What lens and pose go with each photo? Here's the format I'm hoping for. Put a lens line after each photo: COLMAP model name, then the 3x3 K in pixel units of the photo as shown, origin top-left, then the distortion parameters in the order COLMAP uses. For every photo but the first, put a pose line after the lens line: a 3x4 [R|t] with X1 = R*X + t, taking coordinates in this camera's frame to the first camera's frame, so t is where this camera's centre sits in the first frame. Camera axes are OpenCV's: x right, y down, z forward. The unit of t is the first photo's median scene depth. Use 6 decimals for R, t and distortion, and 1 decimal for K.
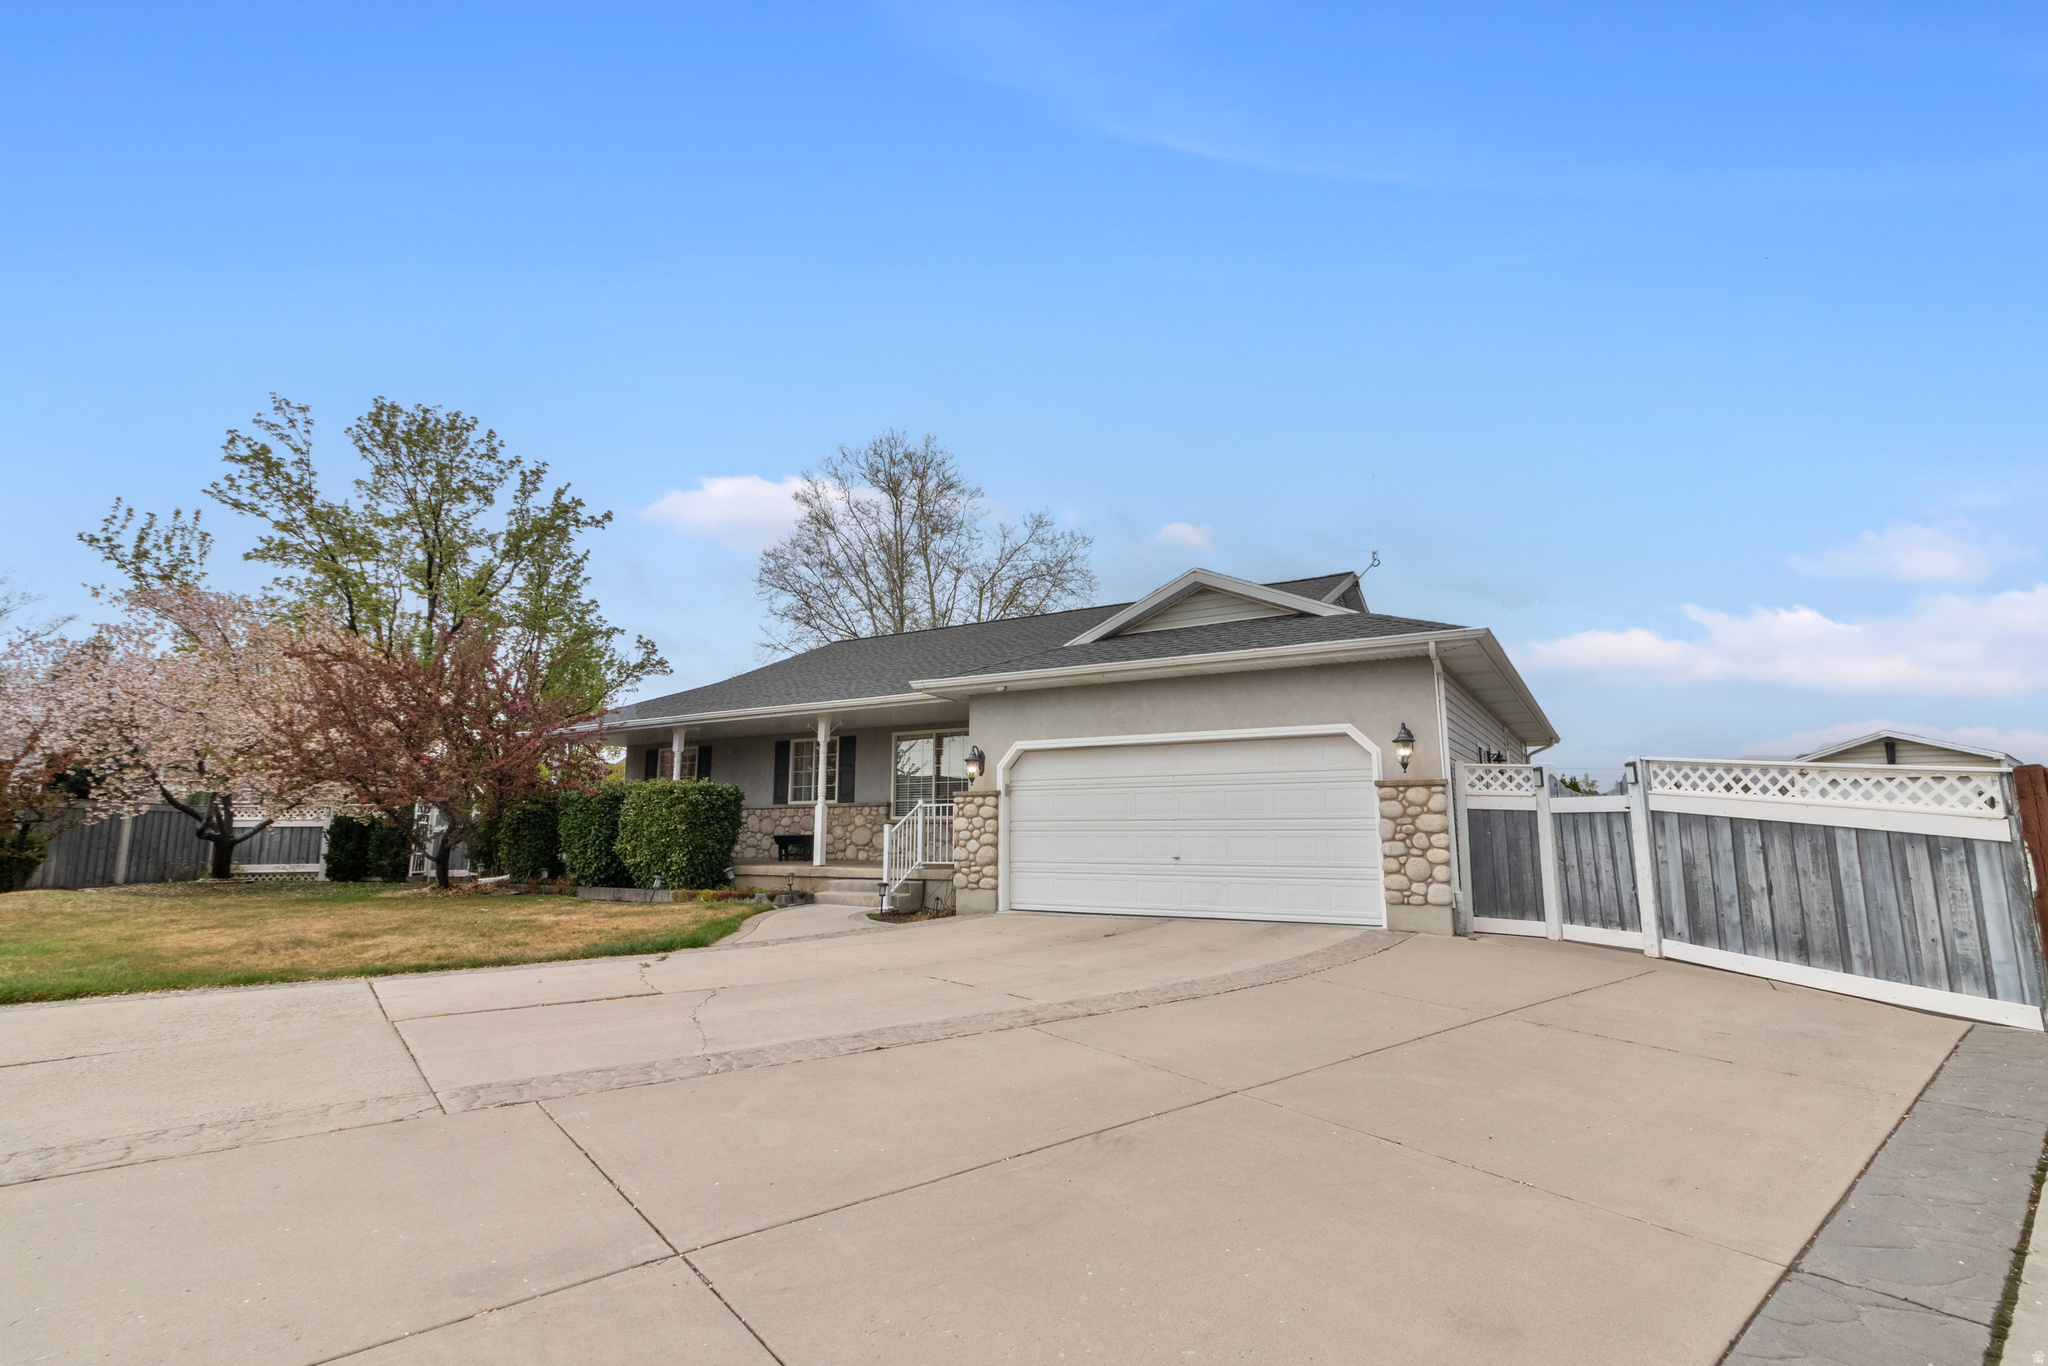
lens RADIAL K [[954.6, 0, 1024.3], [0, 954.6, 650.1], [0, 0, 1]] dist [0.003426, 0.000008]
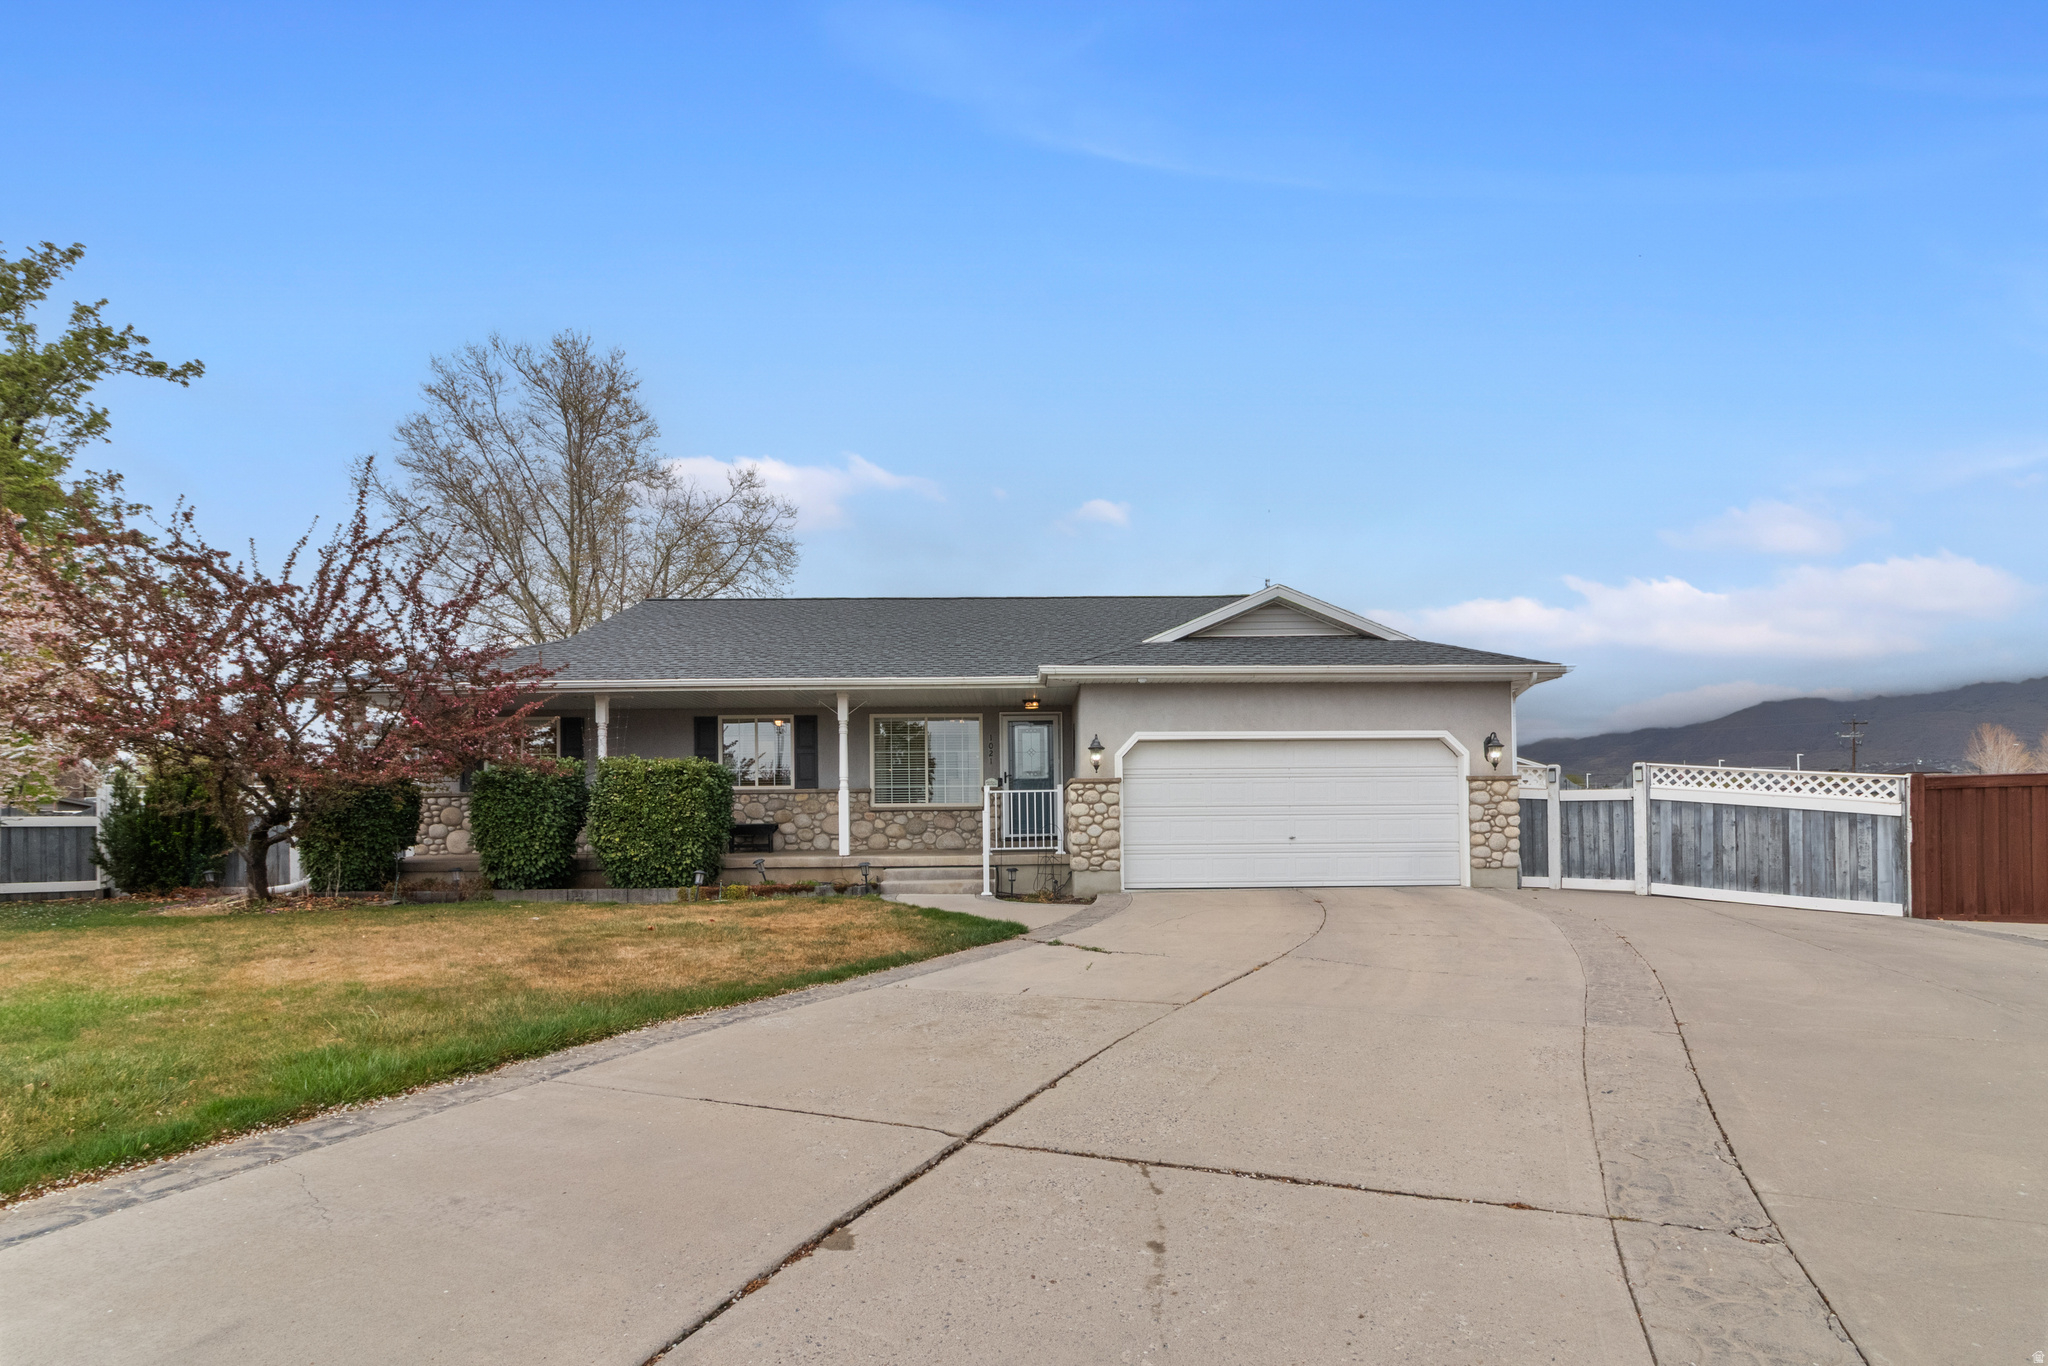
lens RADIAL K [[974.3, 0, 1024.4], [0, 974.3, 789.7], [0, 0, 1]] dist [0.000614, -0.000048]
pose [[0.853656, 0.013102, 0.520672, -0.870730], [-0.091126, 0.988021, 0.124541, 0.048014], [-0.512804, -0.153762, 0.844624, 0.201096]]
